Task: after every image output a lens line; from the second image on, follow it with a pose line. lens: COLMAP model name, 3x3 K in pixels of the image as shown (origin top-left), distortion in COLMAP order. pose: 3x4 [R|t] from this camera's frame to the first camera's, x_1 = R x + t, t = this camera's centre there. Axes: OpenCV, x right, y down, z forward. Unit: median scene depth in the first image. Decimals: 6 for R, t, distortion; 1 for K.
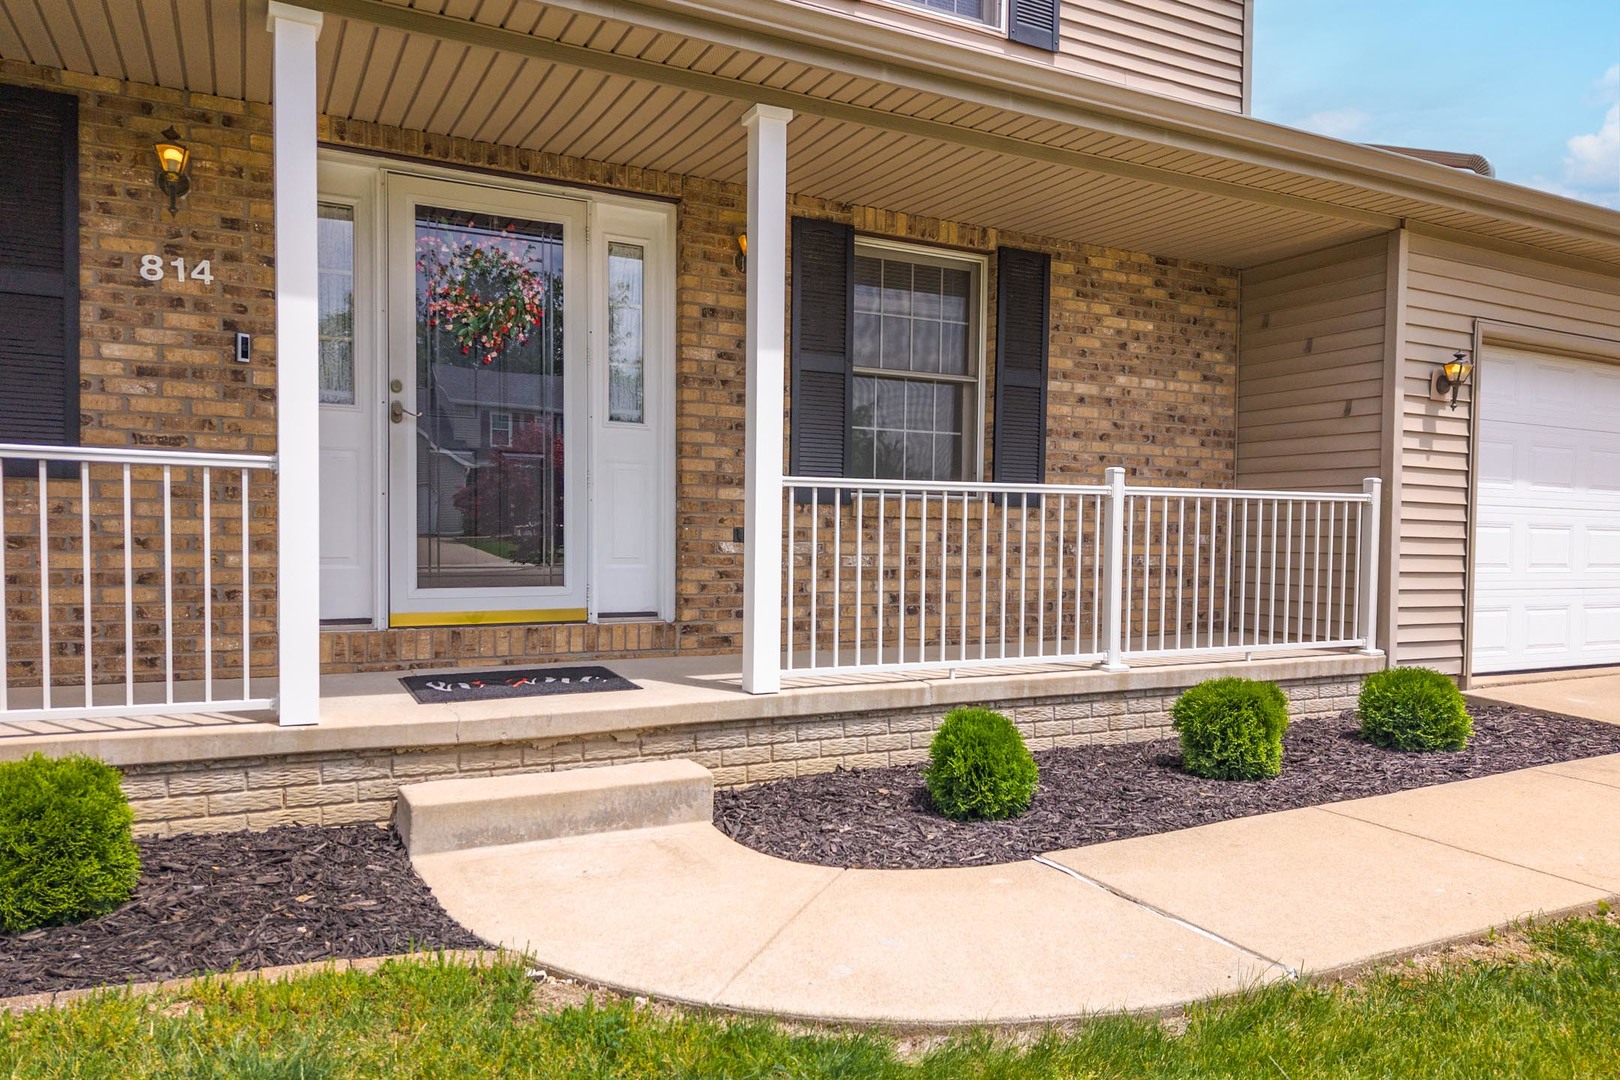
lens RADIAL K [[1110.1, 0, 817.3], [0, 1110.1, 569.9], [0, 0, 1]] dist [0.034031, -0.039774]
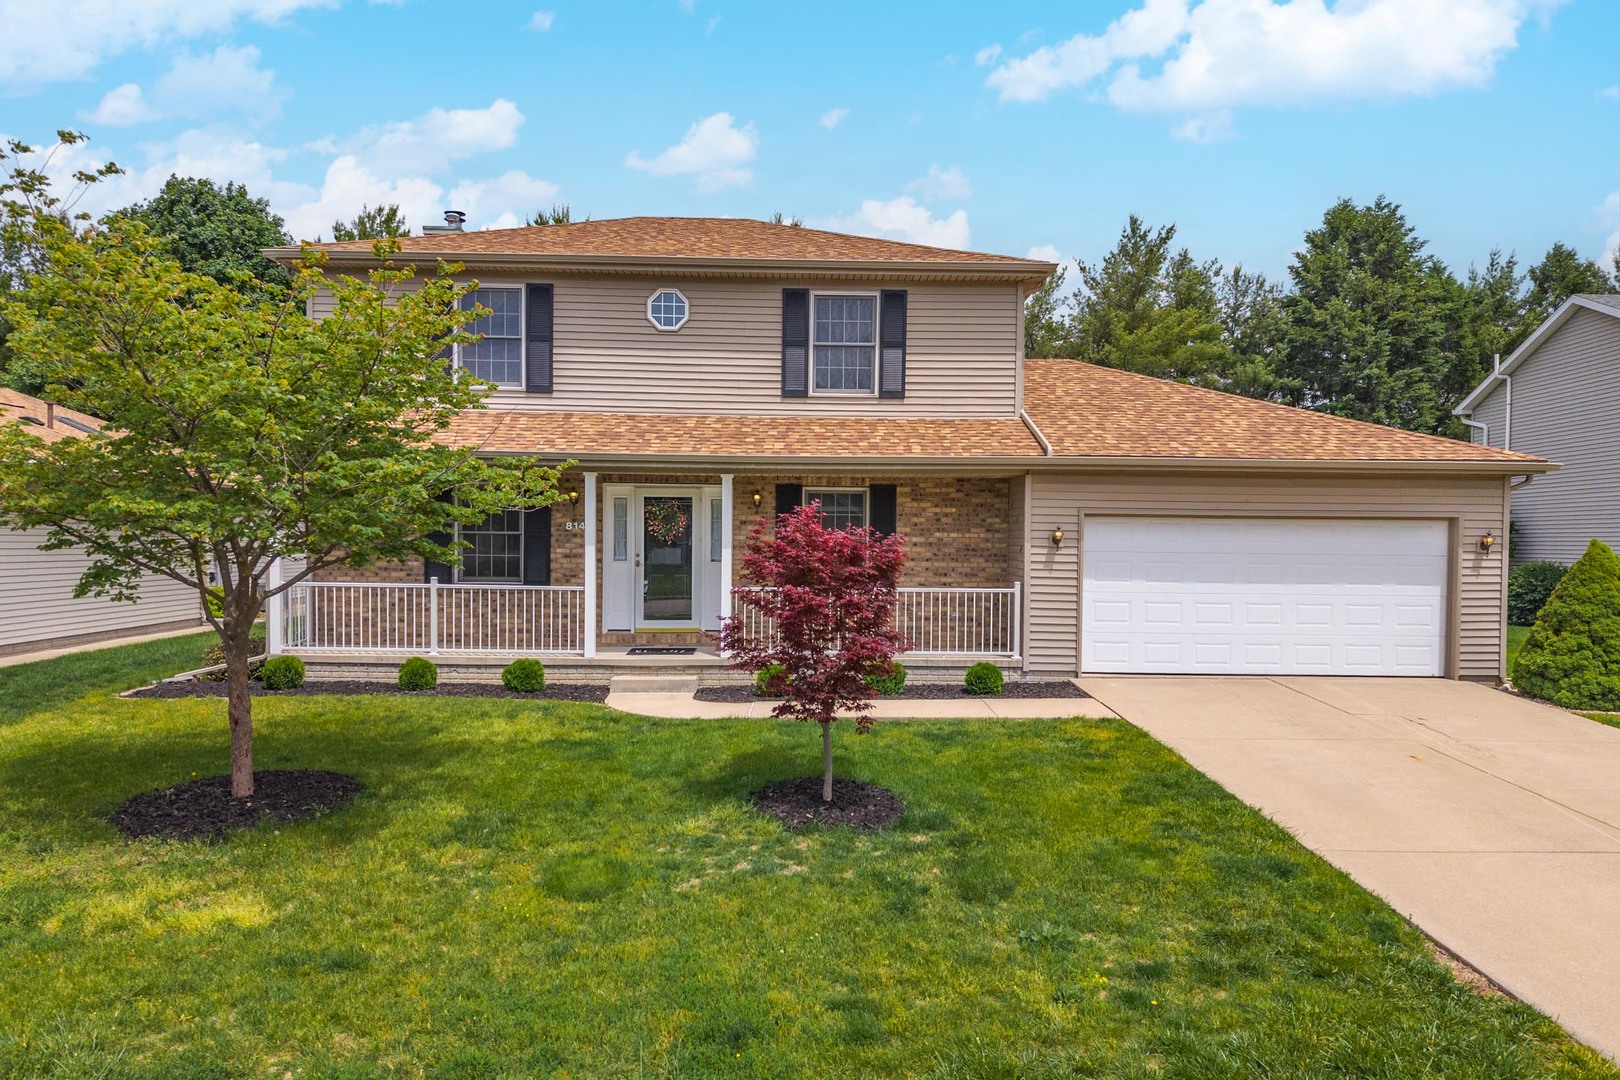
lens RADIAL K [[1110.1, 0, 821.1], [0, 1110.1, 572.0], [0, 0, 1]] dist [0.034031, -0.039774]
pose [[0.900822, 0.008945, -0.434096, 1.288681], [-0.013115, 0.999892, -0.006614, -0.094306], [0.433990, 0.011651, 0.900842, -1.413461]]
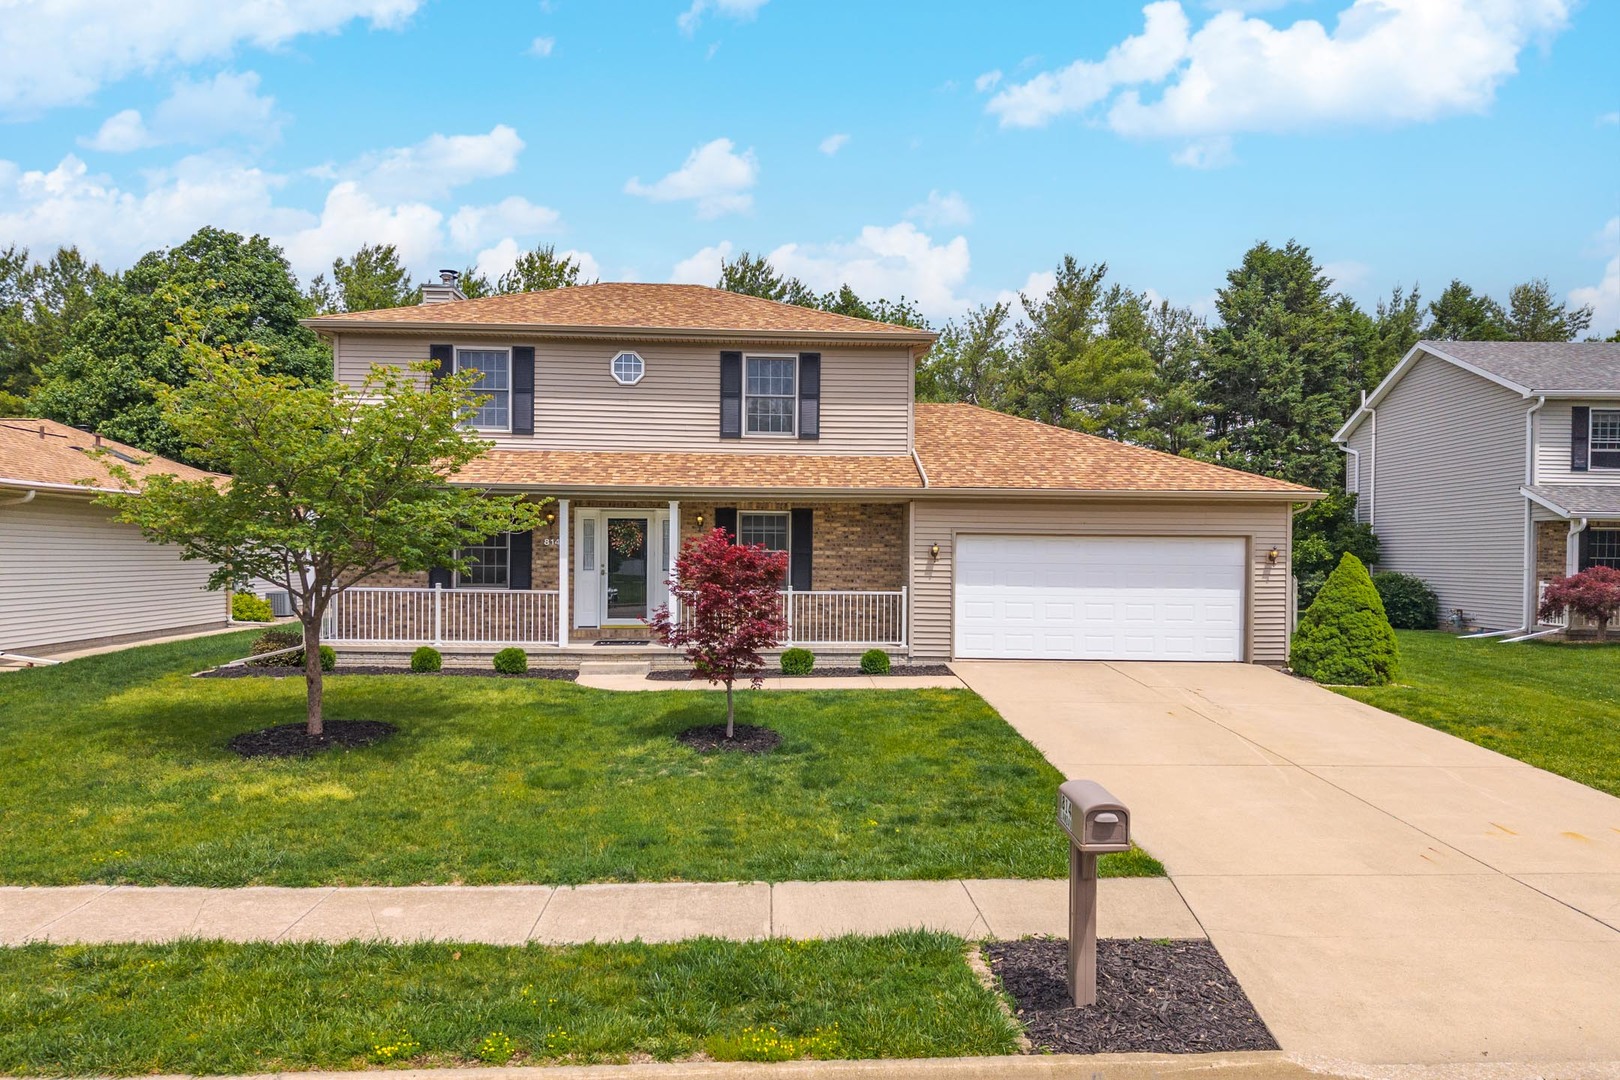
lens RADIAL K [[1110.1, 0, 824.8], [0, 1110.1, 566.7], [0, 0, 1]] dist [0.034031, -0.039774]
pose [[0.909752, 0.001173, -0.415151, 1.721351], [-0.011893, 0.999659, -0.023239, -0.073672], [0.414982, 0.026080, 0.909456, -1.952313]]
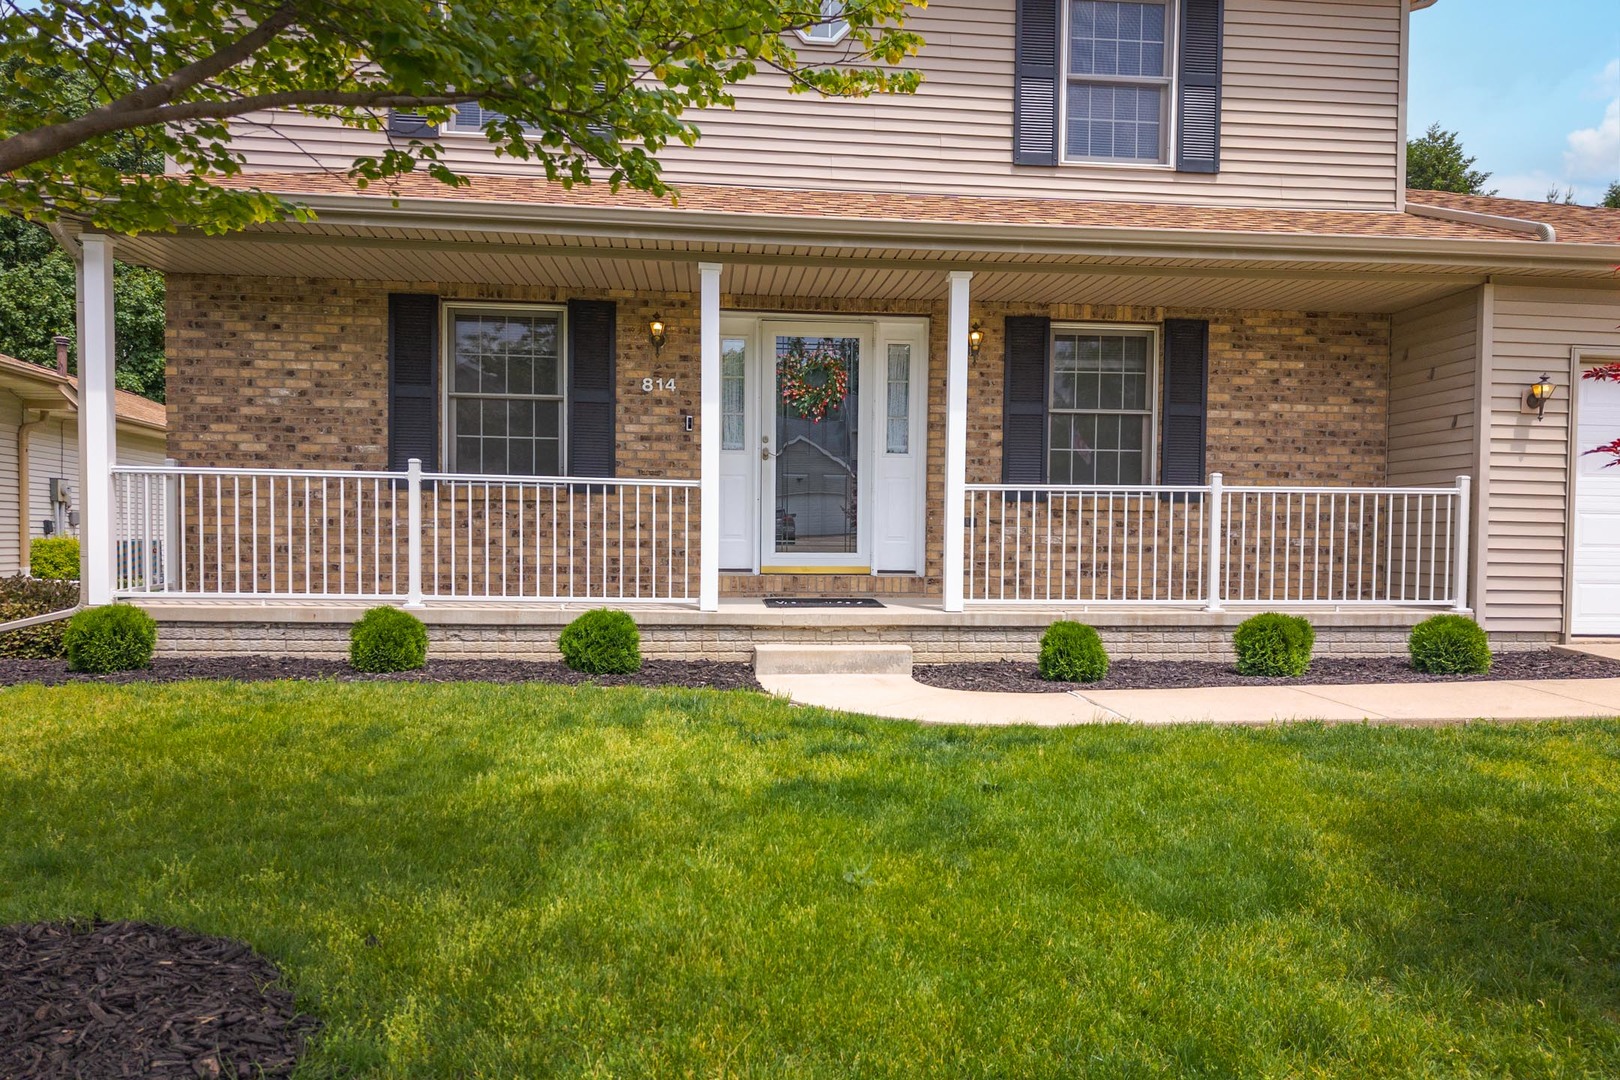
lens RADIAL K [[1110.1, 0, 811.4], [0, 1110.1, 577.9], [0, 0, 1]] dist [0.034031, -0.039774]
pose [[0.927937, 0.010360, -0.372592, 0.319820], [-0.011075, 0.999939, 0.000222, 0.050985], [0.372571, 0.003921, 0.927995, -0.559044]]
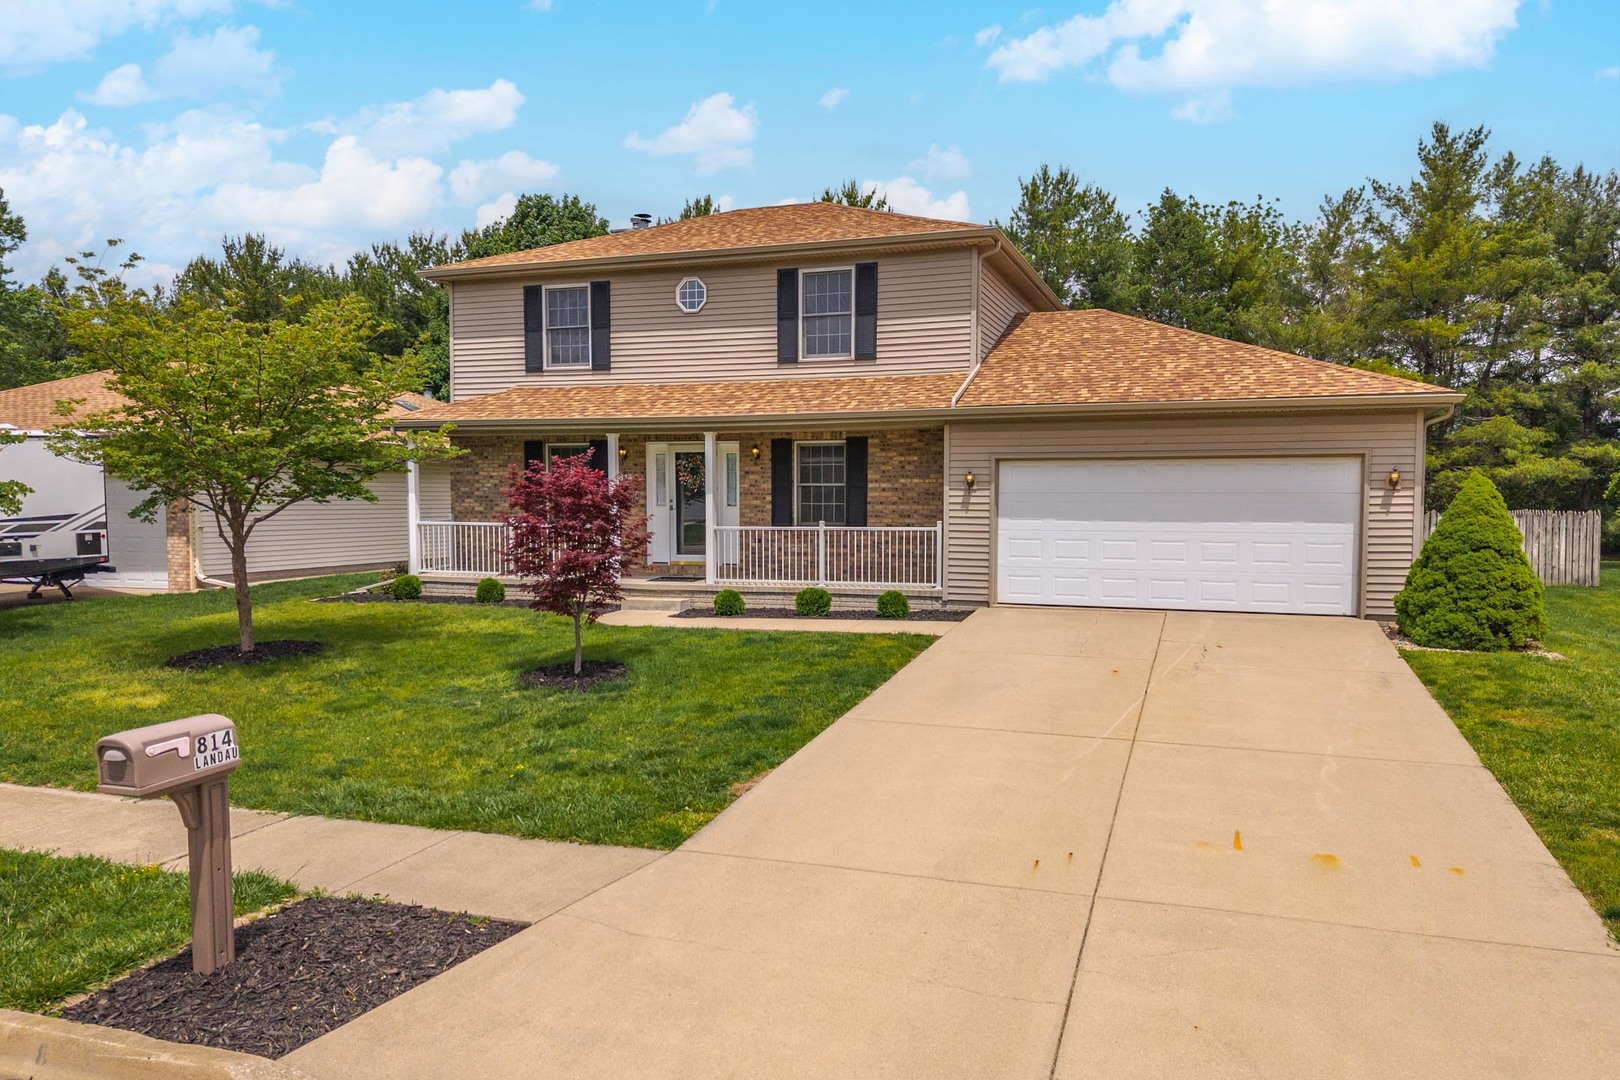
lens RADIAL K [[1110.1, 0, 860.2], [0, 1110.1, 615.7], [0, 0, 1]] dist [0.034031, -0.039774]
pose [[0.696120, 0.066561, -0.714833, 2.567041], [-0.016736, 0.996927, 0.076530, -0.065026], [0.717730, -0.041311, 0.695095, -1.092382]]
